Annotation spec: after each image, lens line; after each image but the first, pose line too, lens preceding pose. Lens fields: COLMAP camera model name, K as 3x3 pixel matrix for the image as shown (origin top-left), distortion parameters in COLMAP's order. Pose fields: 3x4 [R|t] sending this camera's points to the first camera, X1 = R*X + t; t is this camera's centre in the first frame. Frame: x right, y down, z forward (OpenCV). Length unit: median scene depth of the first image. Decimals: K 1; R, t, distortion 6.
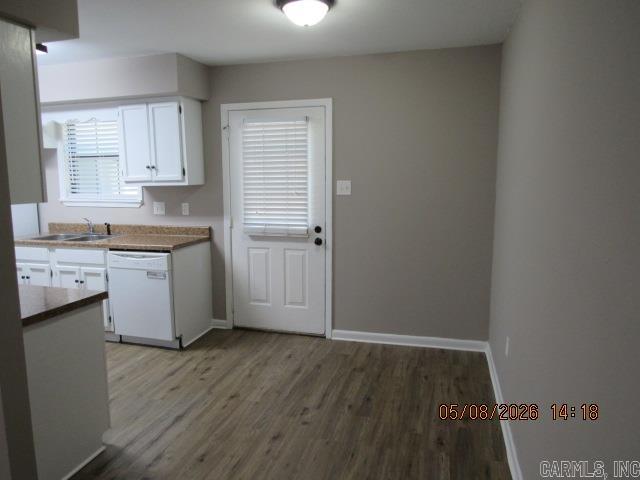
lens RADIAL K [[457.2, 0, 317.1], [0, 457.2, 240.5], [0, 0, 1]] dist [-0.051854, 0.040604]
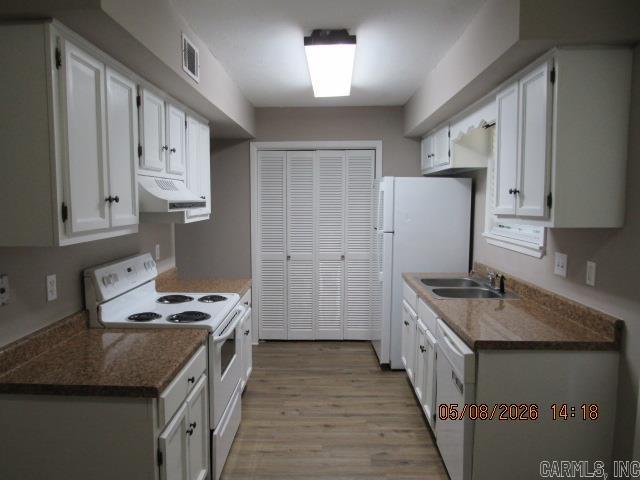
lens RADIAL K [[457.2, 0, 317.1], [0, 457.2, 240.5], [0, 0, 1]] dist [-0.051854, 0.040604]
pose [[0.253882, 0.091168, -0.962929, 0.112627], [-0.138546, 0.988710, 0.057080, -0.092907], [0.957261, 0.118919, 0.263647, 0.582057]]
